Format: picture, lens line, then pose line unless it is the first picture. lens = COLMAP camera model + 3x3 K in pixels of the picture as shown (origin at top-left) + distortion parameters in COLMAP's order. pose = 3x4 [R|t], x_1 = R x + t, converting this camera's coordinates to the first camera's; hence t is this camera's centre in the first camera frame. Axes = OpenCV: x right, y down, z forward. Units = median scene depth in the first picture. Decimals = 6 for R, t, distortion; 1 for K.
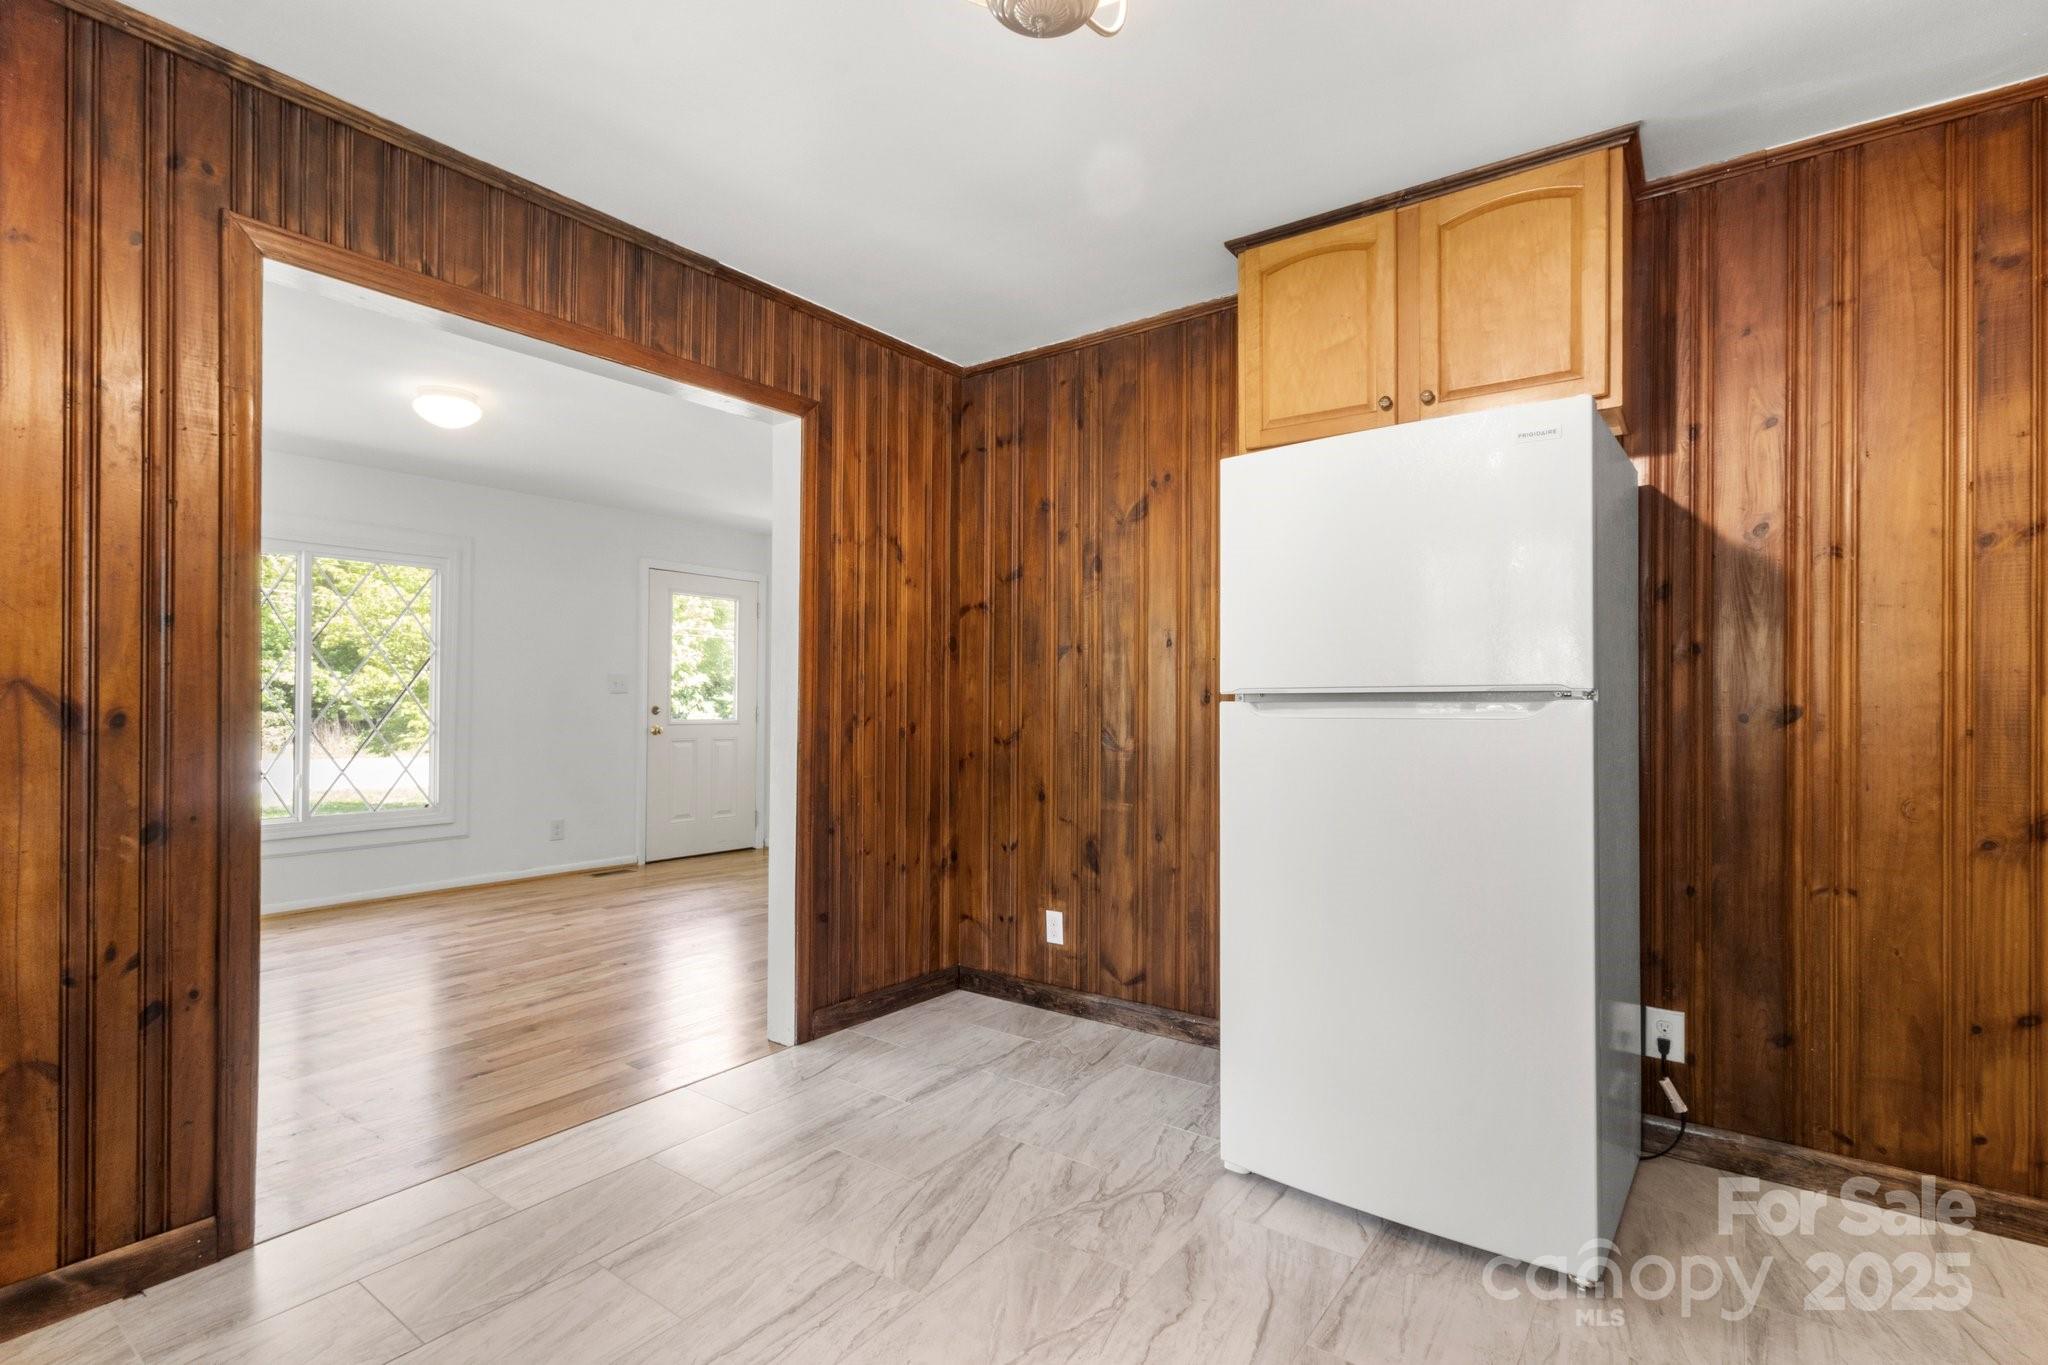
lens RADIAL K [[957.7, 0, 1022.5], [0, 957.7, 689.8], [0, 0, 1]] dist [0.001907, 0.000149]
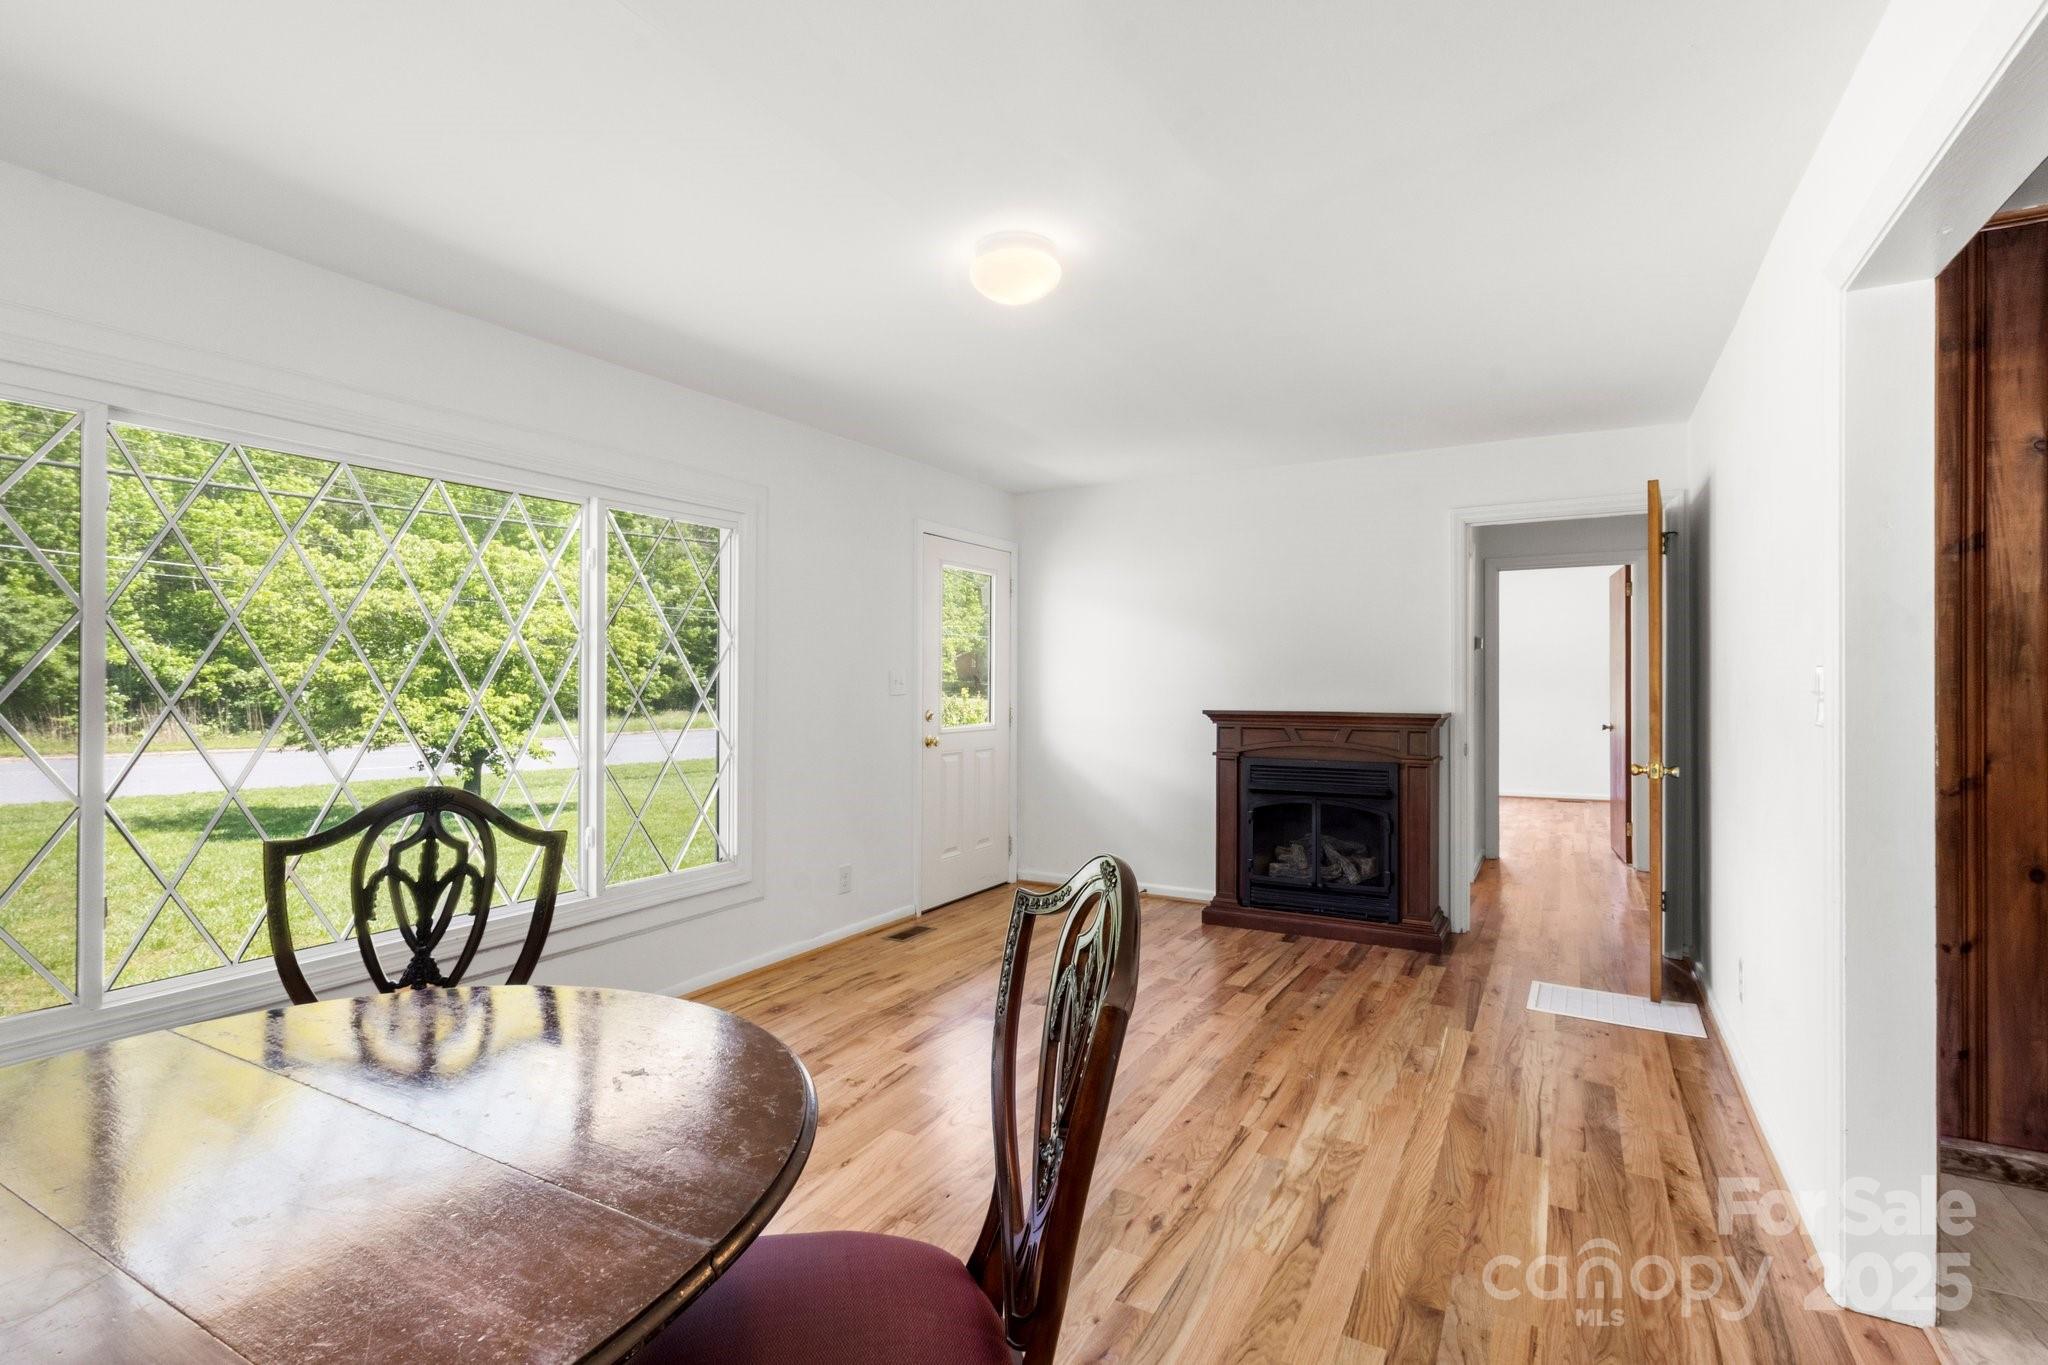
lens RADIAL K [[959.0, 0, 1024.0], [0, 959.0, 682.5], [0, 0, 1]] dist [0.003134, 0.000326]
pose [[0.991980, -0.005548, 0.126269, -0.838205], [0.003045, 0.999795, 0.020005, -0.044003], [-0.126354, -0.019460, 0.991794, 0.455356]]
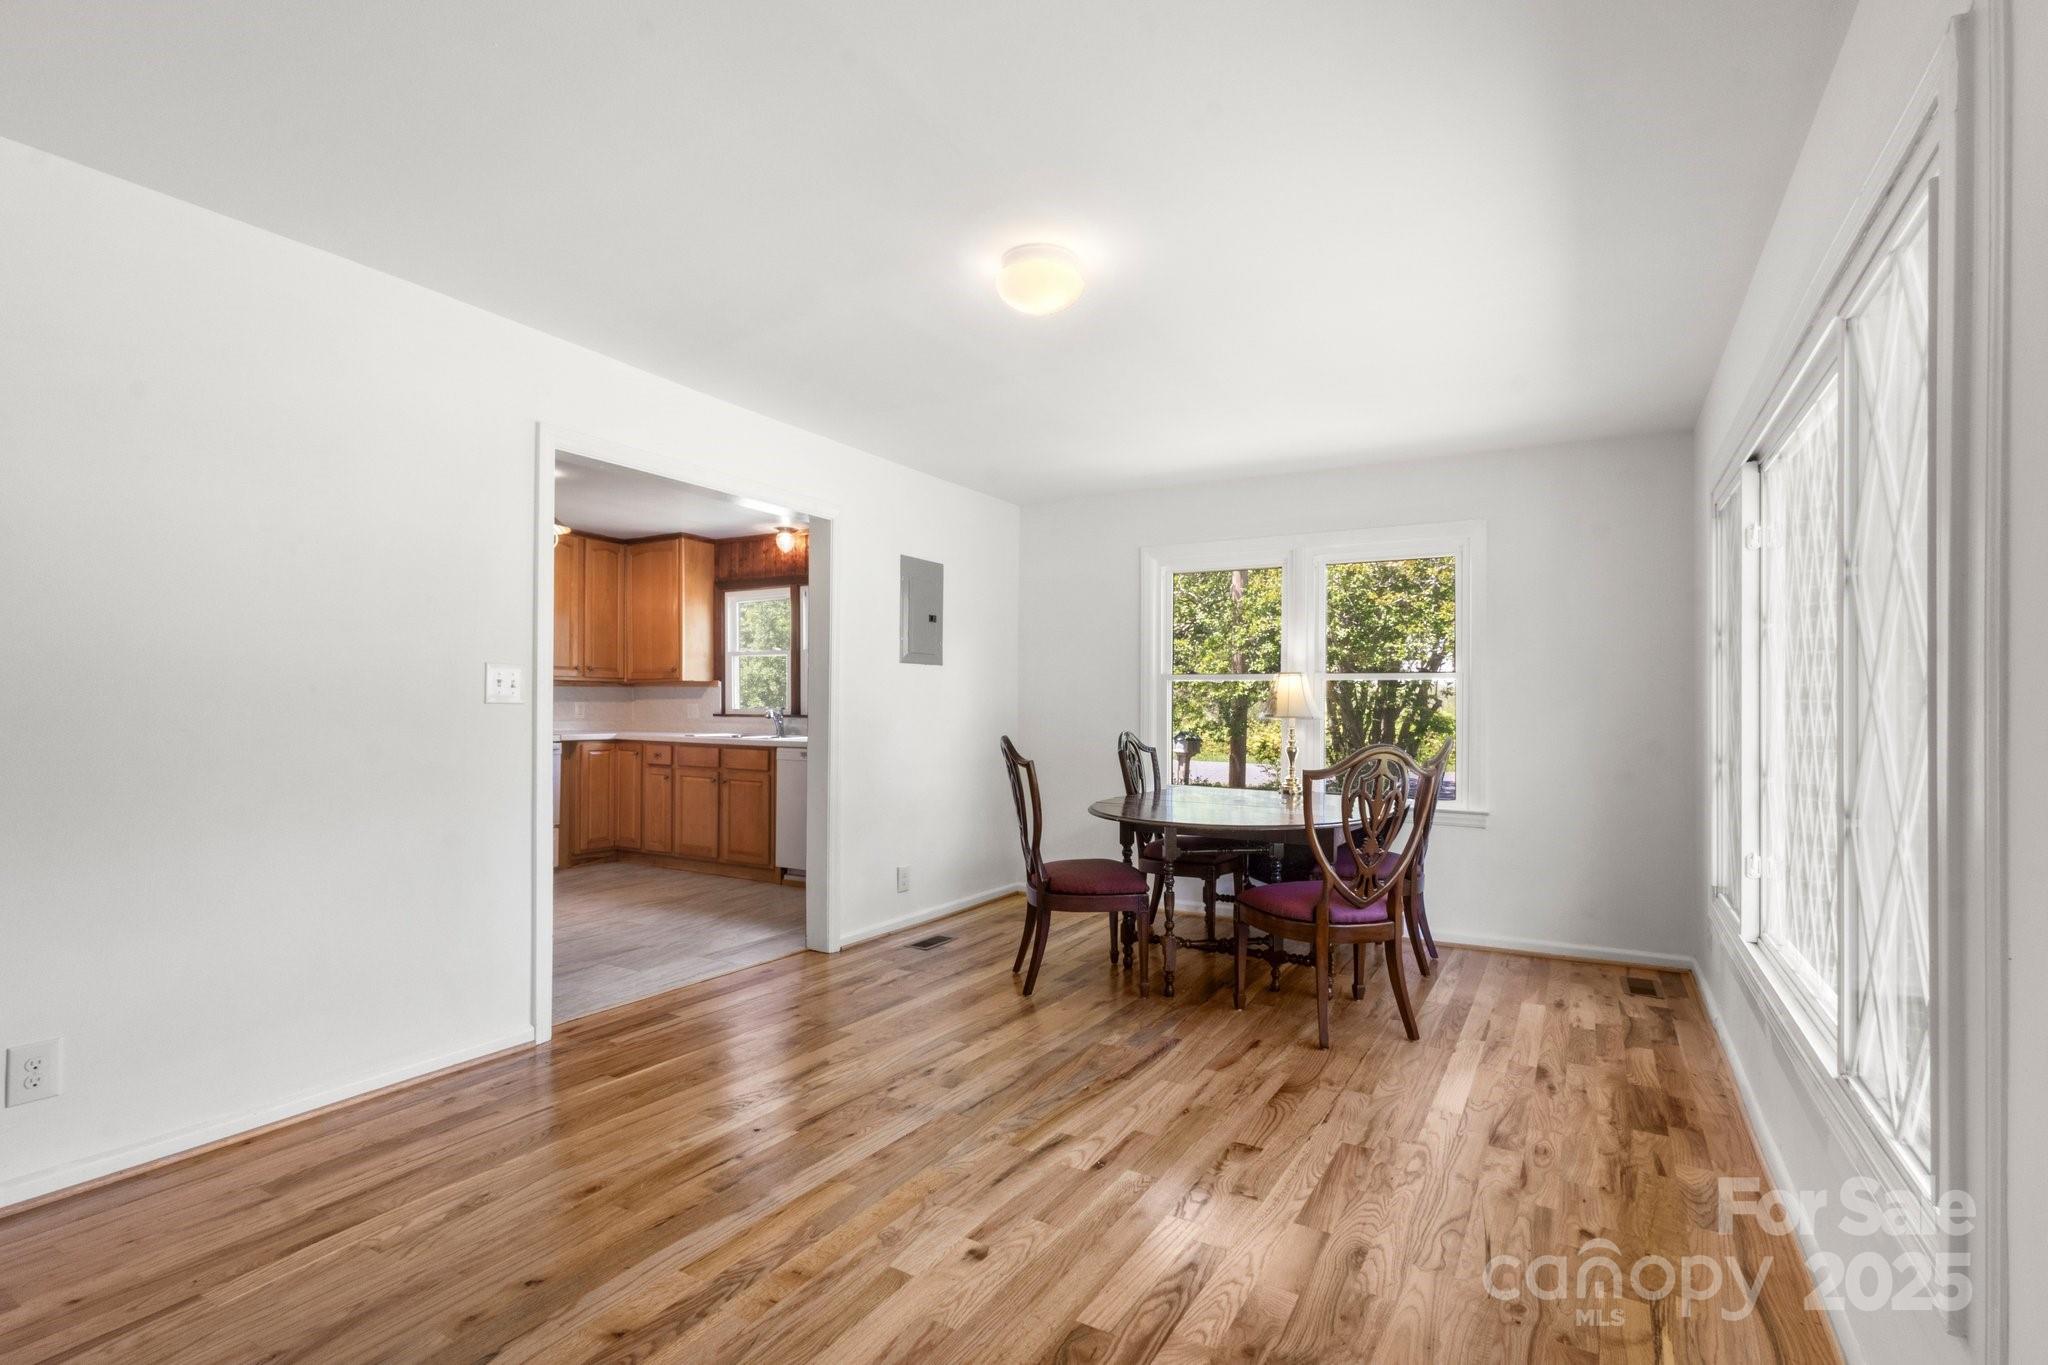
lens RADIAL K [[966.5, 0, 1018.2], [0, 966.5, 703.6], [0, 0, 1]] dist [0.004803, 0.001175]
pose [[-0.994097, -0.011721, -0.107859, -0.641111], [-0.010072, 0.999824, -0.015819, 0.011116], [0.108025, -0.014639, -0.994040, 2.067288]]
